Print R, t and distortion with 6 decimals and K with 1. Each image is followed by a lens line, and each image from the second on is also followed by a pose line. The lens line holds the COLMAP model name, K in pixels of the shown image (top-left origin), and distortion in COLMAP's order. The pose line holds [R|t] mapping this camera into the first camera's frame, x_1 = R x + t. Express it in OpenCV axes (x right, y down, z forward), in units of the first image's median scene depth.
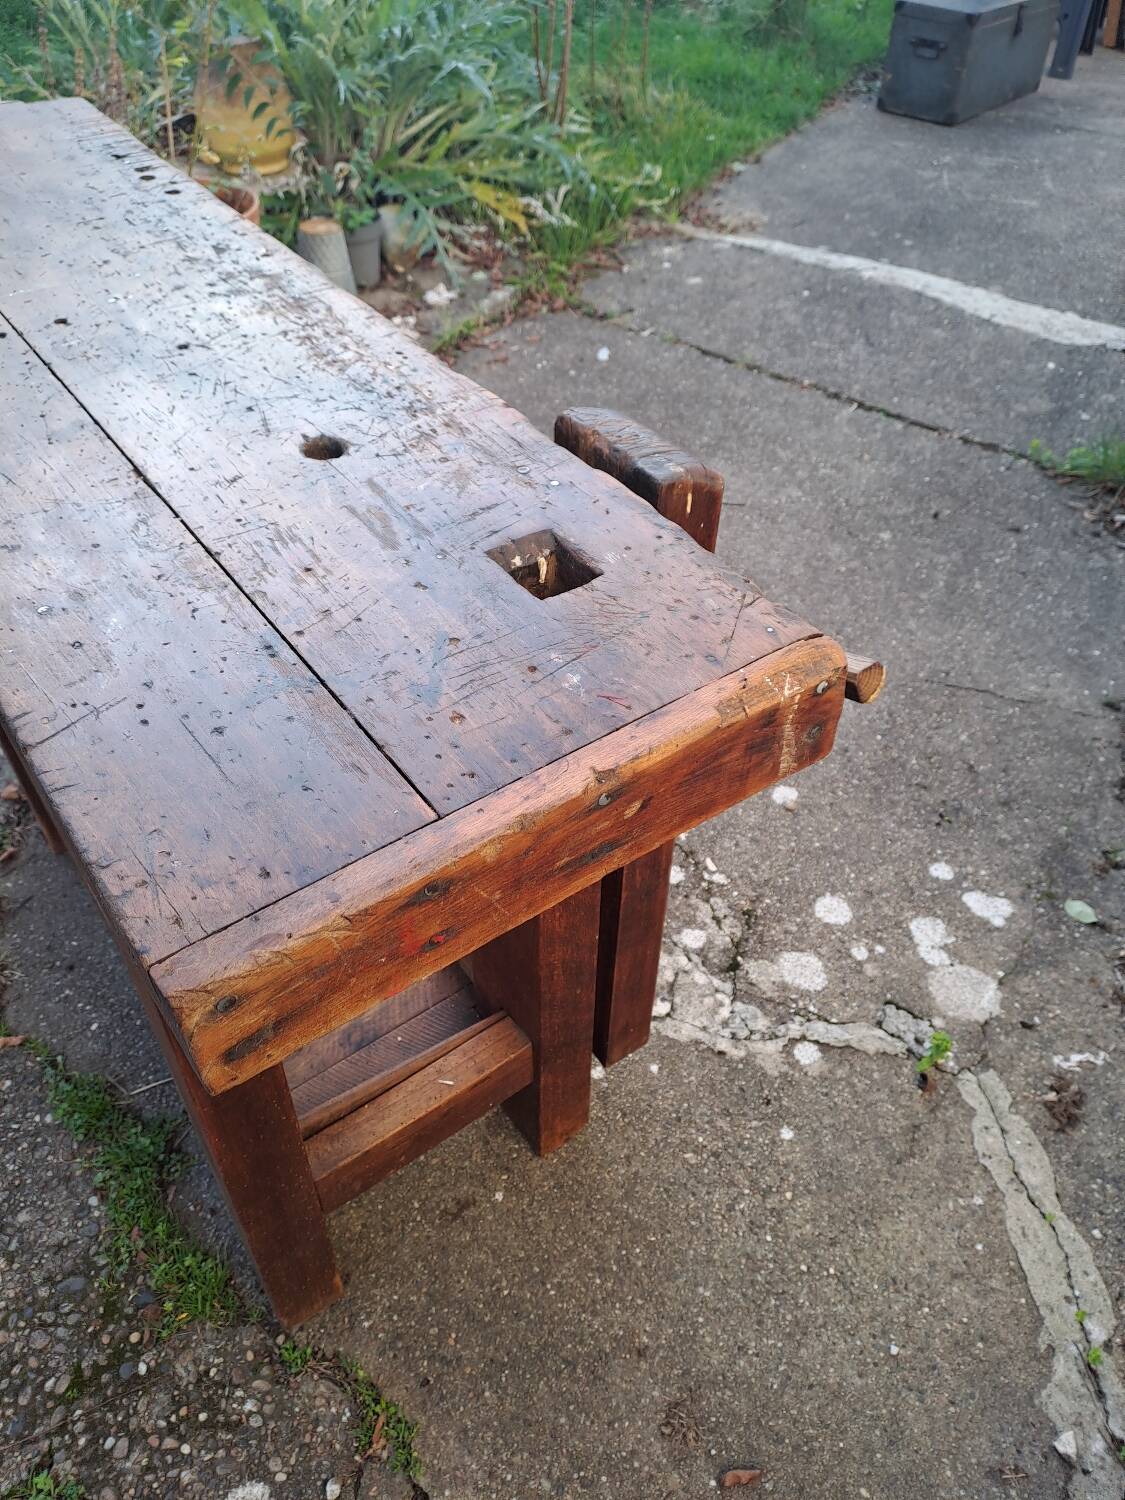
lens RADIAL K [[1100.8, 0, 546.3], [0, 1100.8, 758.6], [0, 0, 1]] dist [0.076684, -0.070425]
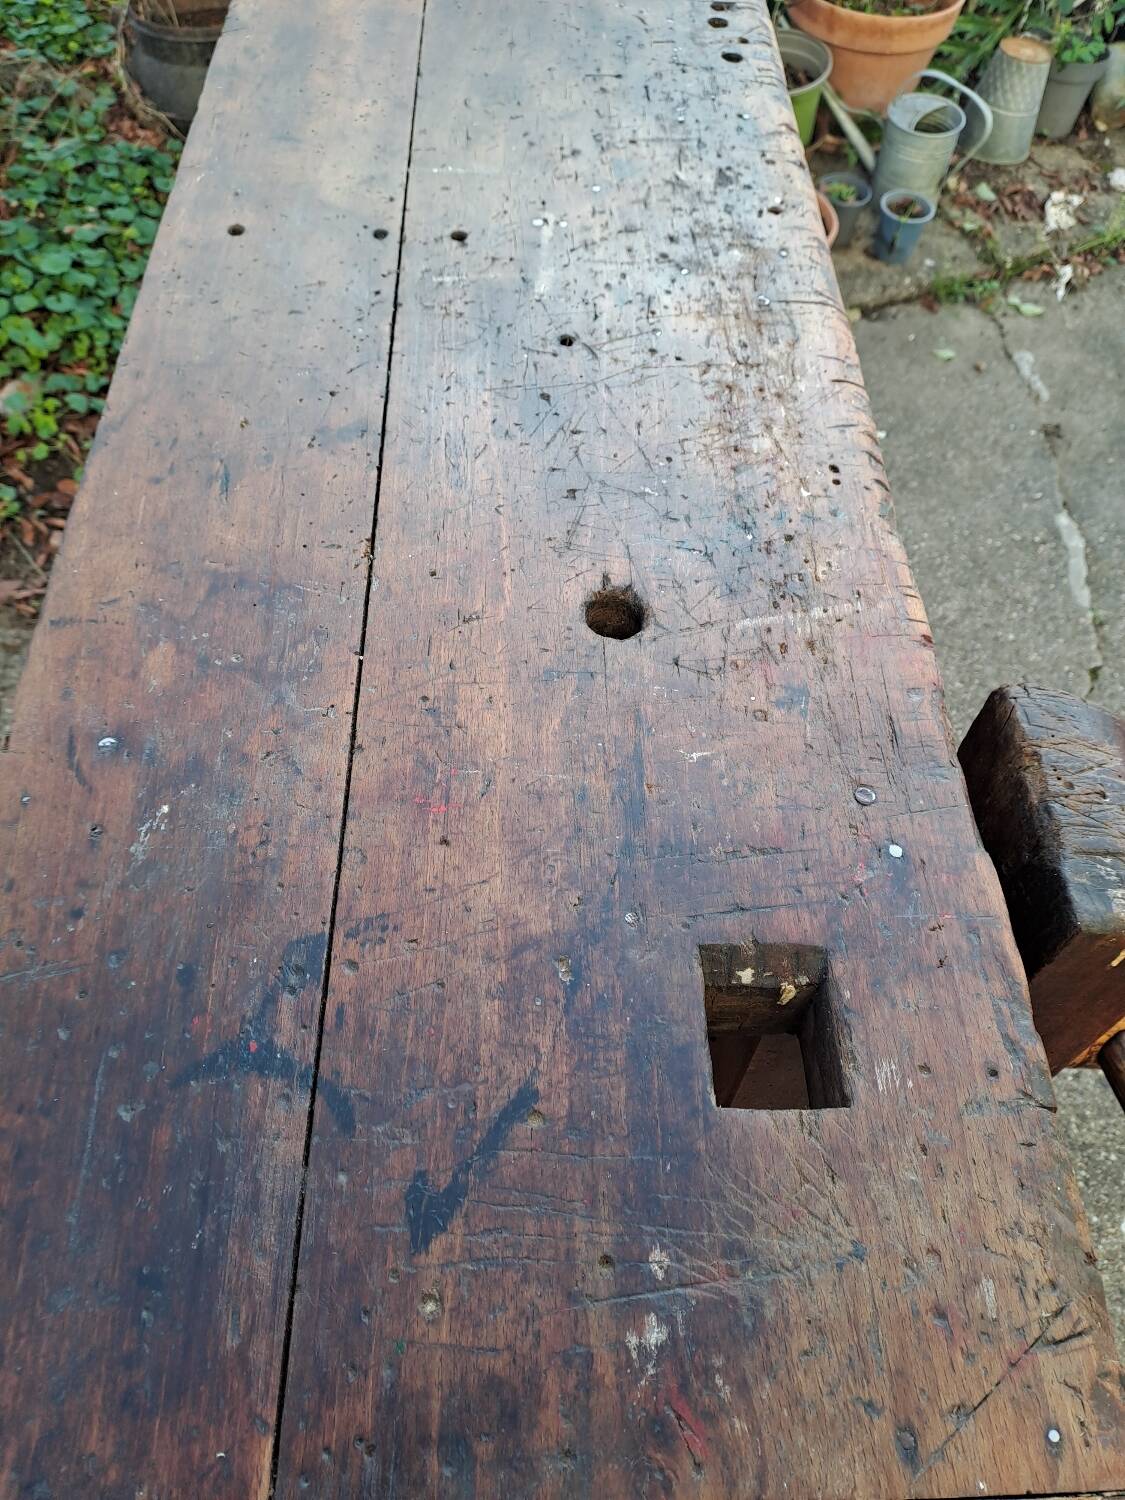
lens RADIAL K [[1113.2, 0, 570.8], [0, 1113.2, 756.2], [0, 0, 1]] dist [0.074046, -0.099252]
pose [[0.828804, 0.475585, -0.294794, 0.008295], [-0.415493, 0.875969, 0.245037, -0.190993], [0.374766, -0.080603, 0.923609, 0.195238]]
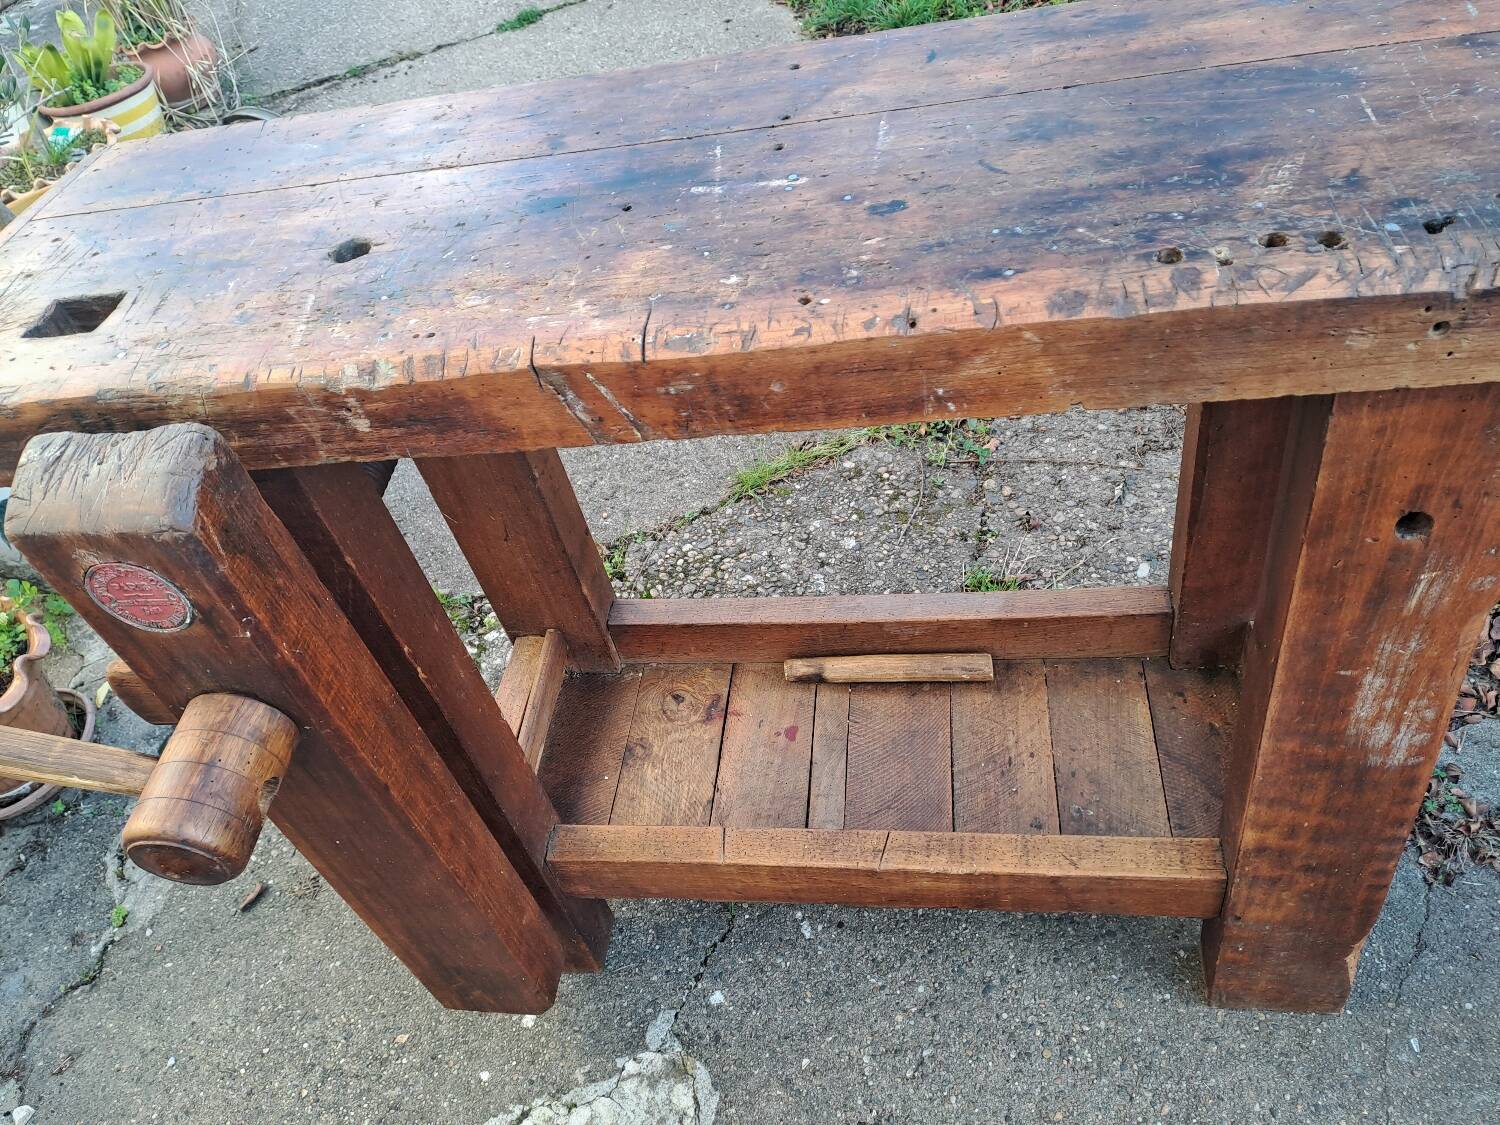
lens RADIAL K [[1097.7, 0, 759.7], [0, 1097.7, 563.4], [0, 0, 1]] dist [0.076007, -0.076252]
pose [[-0.651768, 0.612228, -0.447632, 0.100729], [-0.399886, 0.224098, 0.888747, -0.681779], [0.644430, 0.758259, 0.098761, 0.728472]]
